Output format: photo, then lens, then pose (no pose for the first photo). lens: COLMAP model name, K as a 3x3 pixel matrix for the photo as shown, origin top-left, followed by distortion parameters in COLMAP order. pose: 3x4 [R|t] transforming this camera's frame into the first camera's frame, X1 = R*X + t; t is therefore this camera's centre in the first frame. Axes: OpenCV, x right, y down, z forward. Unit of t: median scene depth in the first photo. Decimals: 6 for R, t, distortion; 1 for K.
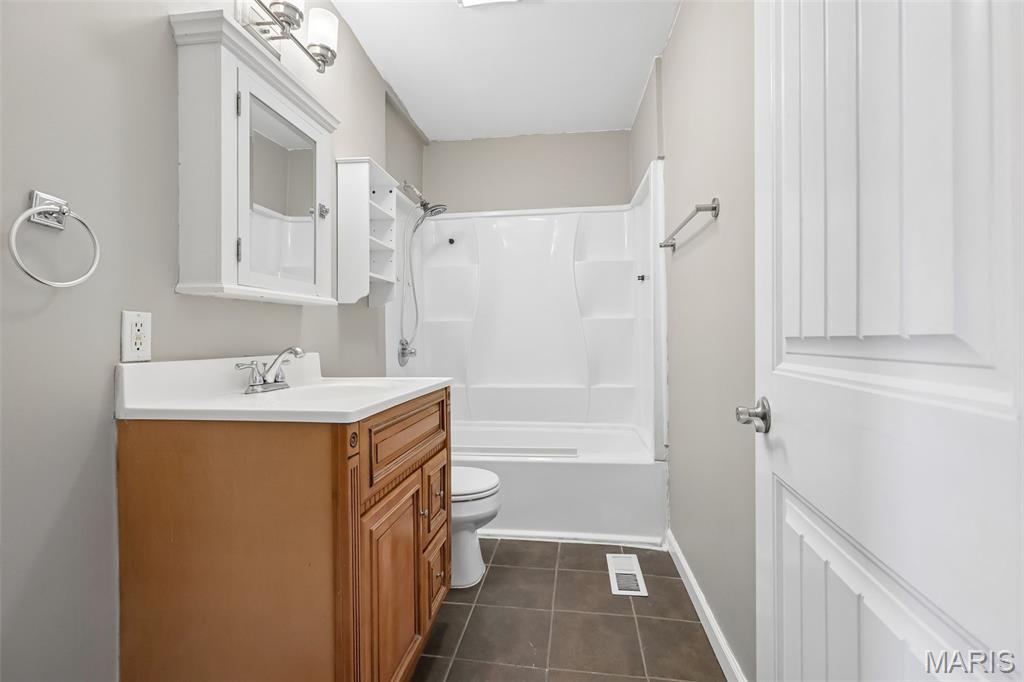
lens RADIAL K [[455.9, 0, 510.5], [0, 455.9, 334.1], [0, 0, 1]] dist [-0.001211, -0.000024]
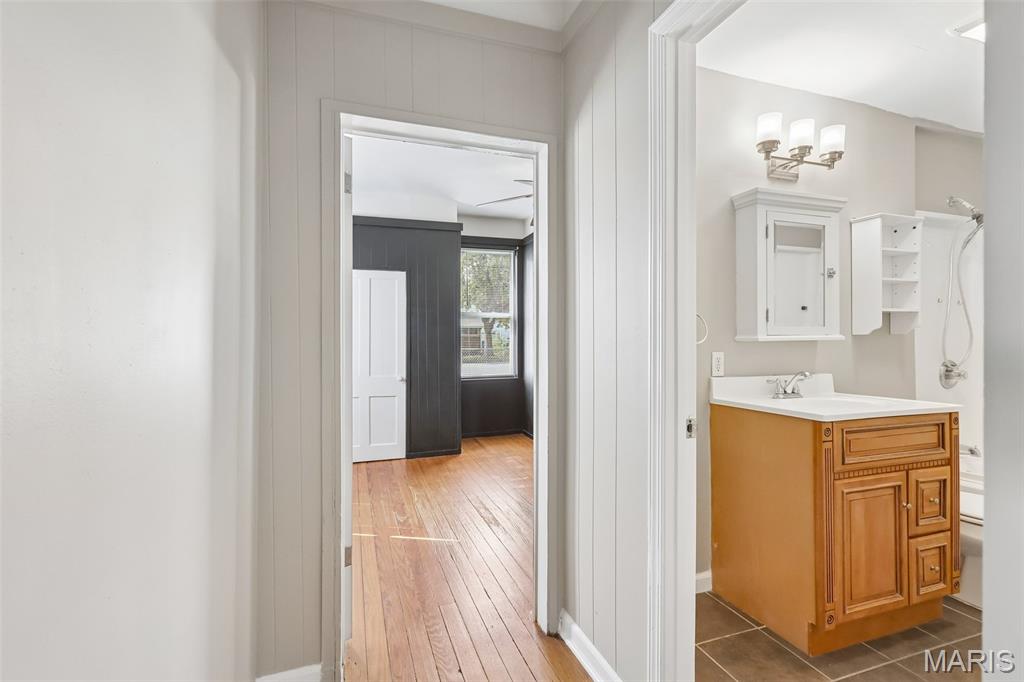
lens RADIAL K [[457.7, 0, 509.0], [0, 457.7, 343.2], [0, 0, 1]] dist [-0.000472, 0.000602]
pose [[0.452689, 0.005396, -0.891652, 0.450583], [0.005656, 0.999944, 0.008923, -0.086547], [0.891651, -0.009082, 0.452633, -0.587130]]
